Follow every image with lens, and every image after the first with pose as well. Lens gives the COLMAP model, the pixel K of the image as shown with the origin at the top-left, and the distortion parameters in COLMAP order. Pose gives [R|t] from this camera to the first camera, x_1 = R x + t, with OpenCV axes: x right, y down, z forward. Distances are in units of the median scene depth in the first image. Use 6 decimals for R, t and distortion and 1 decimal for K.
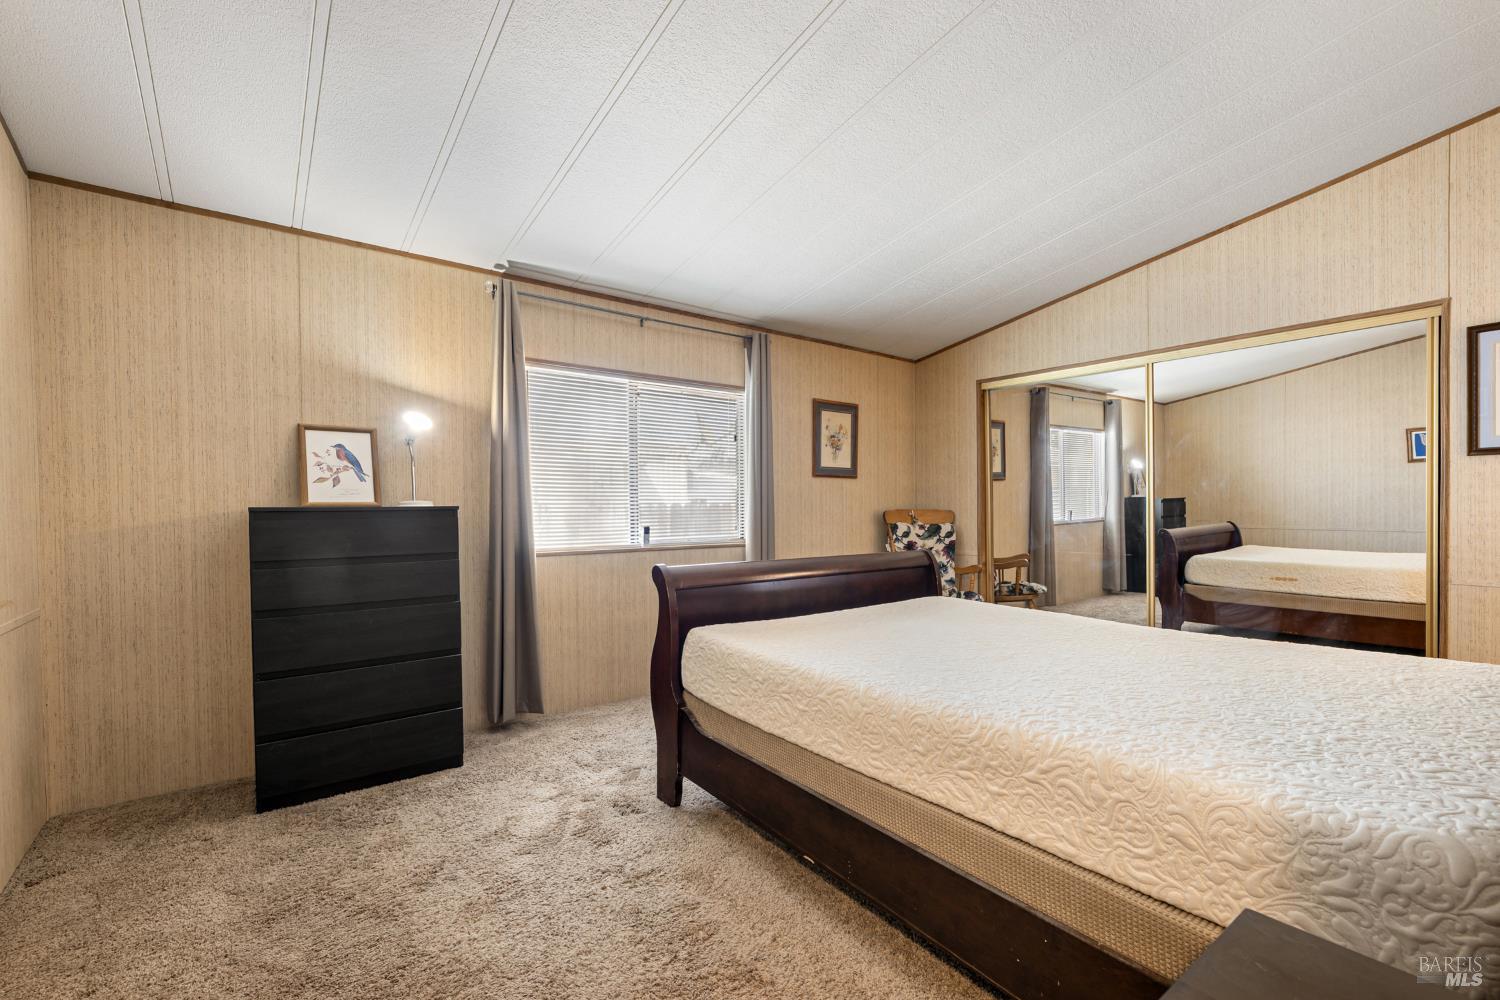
lens RADIAL K [[676.2, 0, 749.8], [0, 676.2, 551.1], [0, 0, 1]] dist [-0.044625, -0.000024]
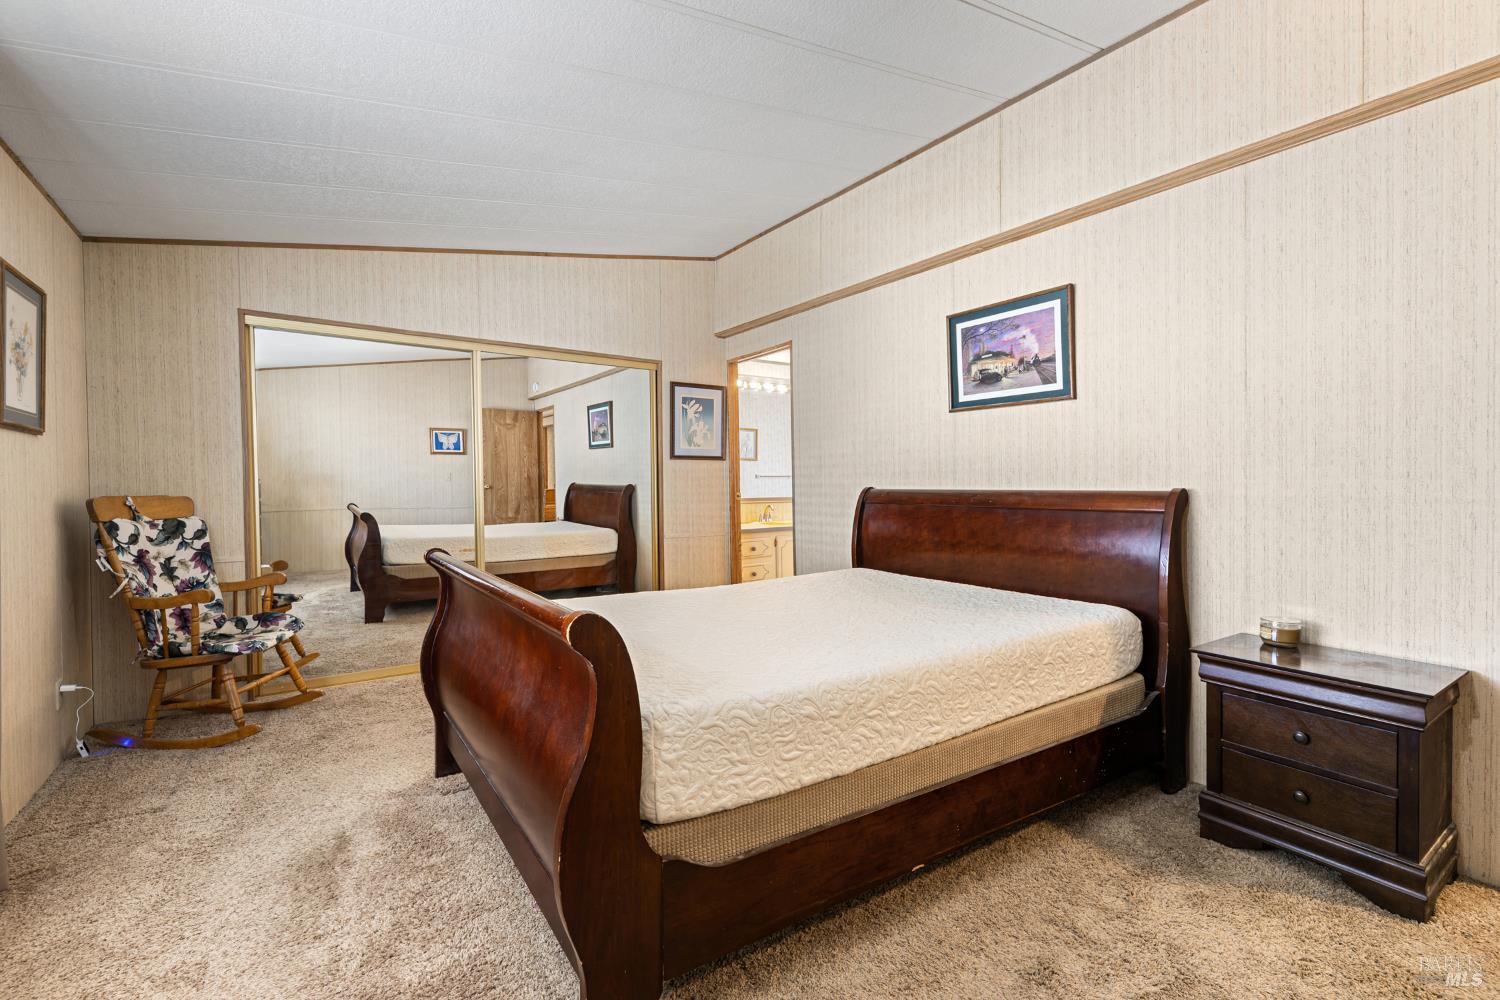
lens RADIAL K [[661.7, 0, 744.5], [0, 661.7, 495.5], [0, 0, 1]] dist [-0.000356, 0.000133]
pose [[0.010582, -0.006048, 0.999926, -0.332201], [0.060297, 0.998166, 0.005400, -0.033526], [-0.998124, 0.060236, 0.010928, 0.471278]]
